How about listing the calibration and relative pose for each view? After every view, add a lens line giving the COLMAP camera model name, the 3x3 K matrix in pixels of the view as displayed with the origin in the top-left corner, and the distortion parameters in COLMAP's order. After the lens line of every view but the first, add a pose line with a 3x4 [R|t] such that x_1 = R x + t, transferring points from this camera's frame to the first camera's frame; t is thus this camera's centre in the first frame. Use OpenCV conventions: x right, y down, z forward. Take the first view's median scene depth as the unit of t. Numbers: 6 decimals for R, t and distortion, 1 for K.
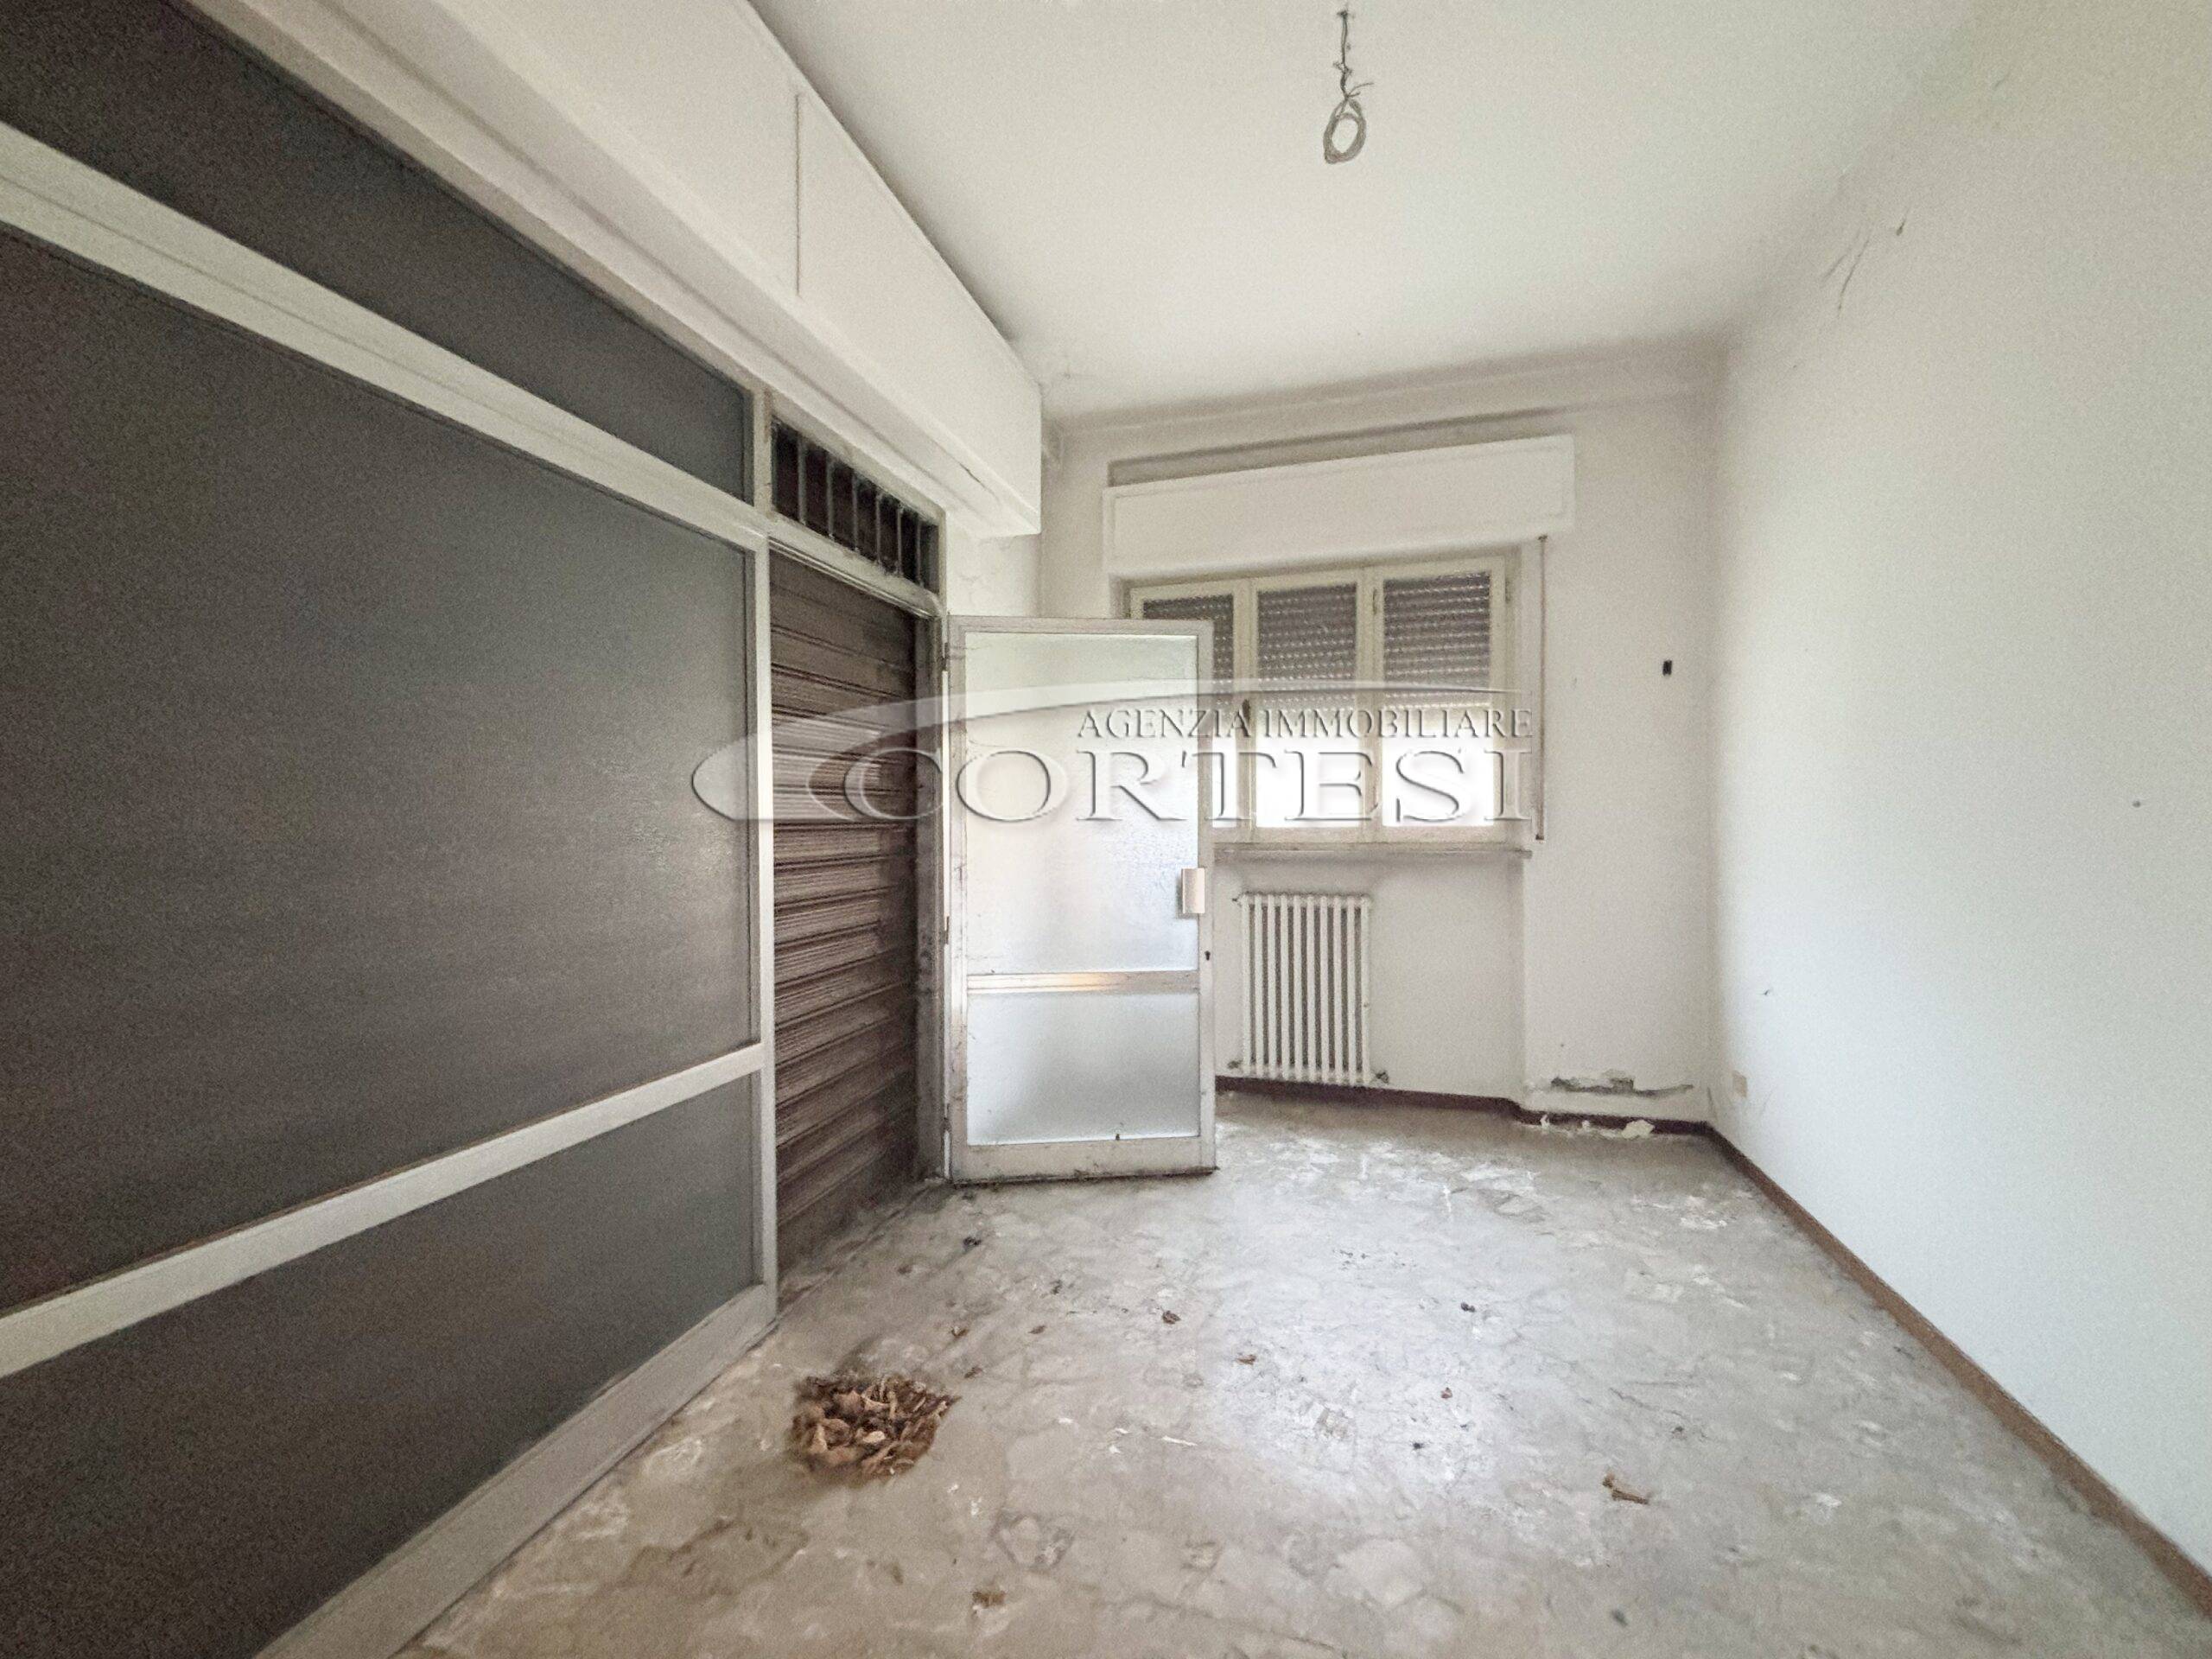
lens RADIAL K [[912.2, 0, 1096.4], [0, 912.2, 831.3], [0, 0, 1]] dist [0.005708, -0.000462]
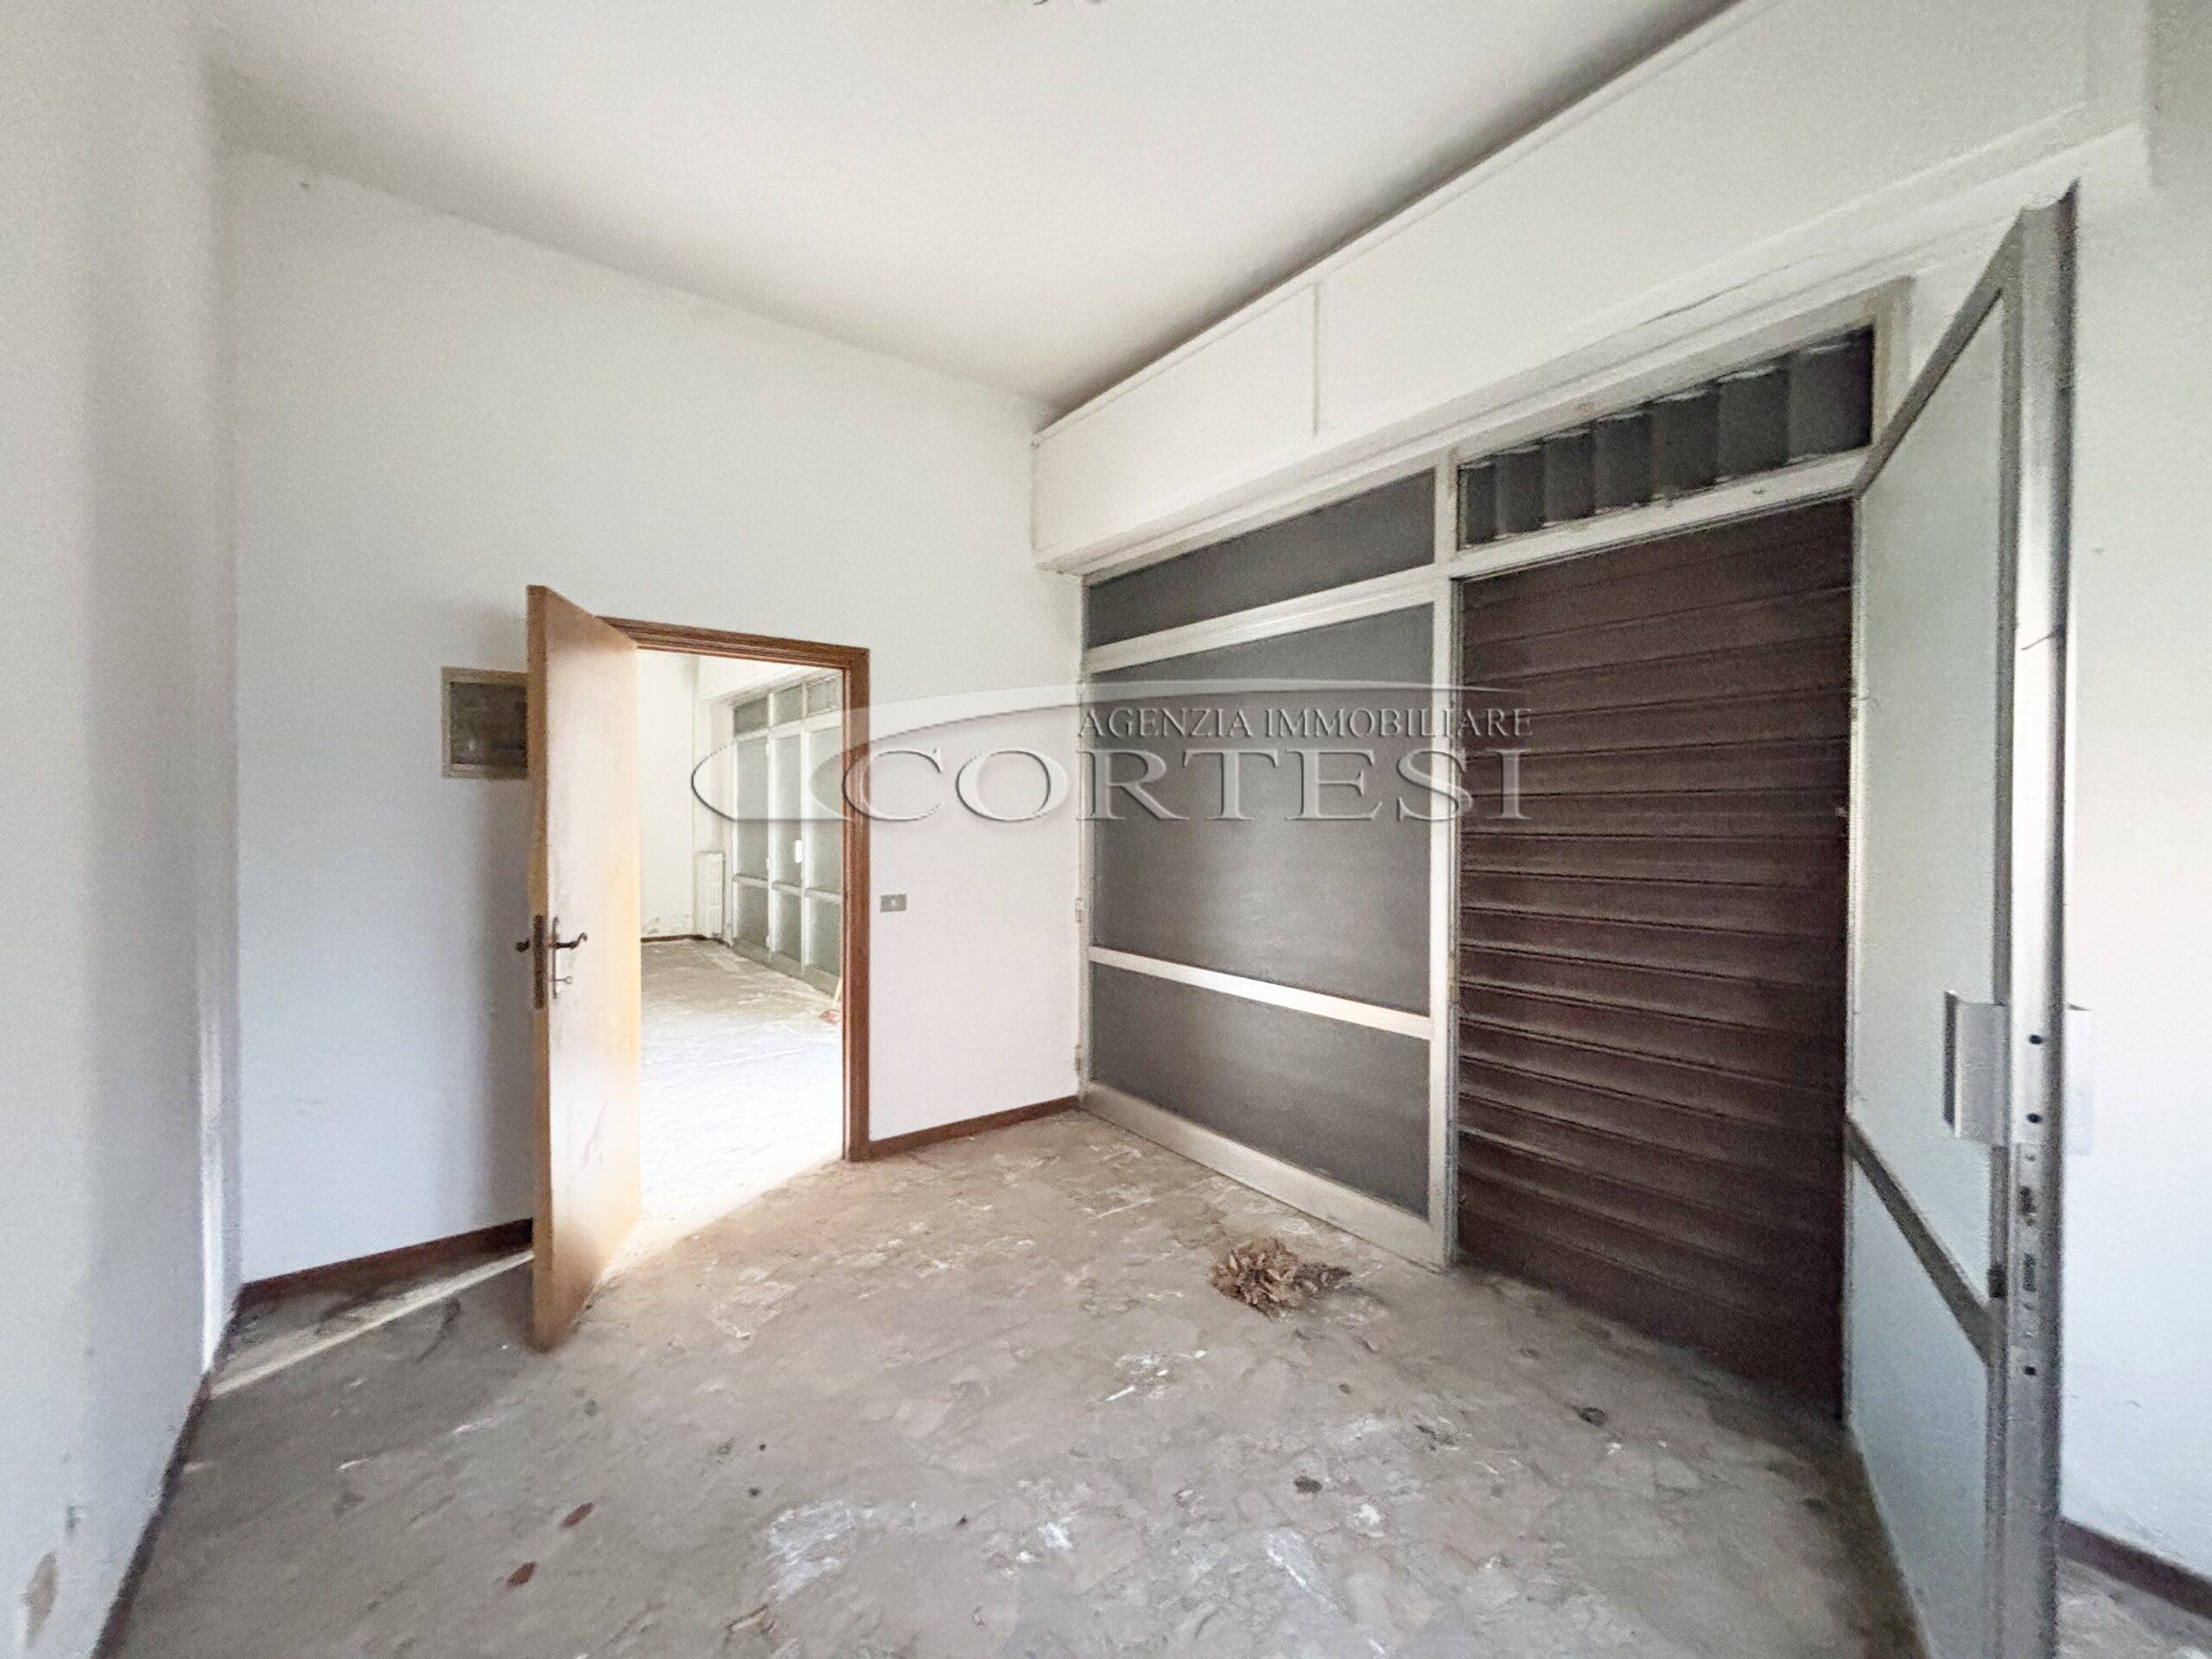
lens RADIAL K [[912.2, 0, 1106.1], [0, 912.2, 827.3], [0, 0, 1]] dist [0.005708, -0.000462]
pose [[-0.594218, 0.012495, -0.804207, 0.811311], [-0.014642, 0.999546, 0.026349, -0.038116], [0.804171, 0.027432, -0.593765, 1.338093]]
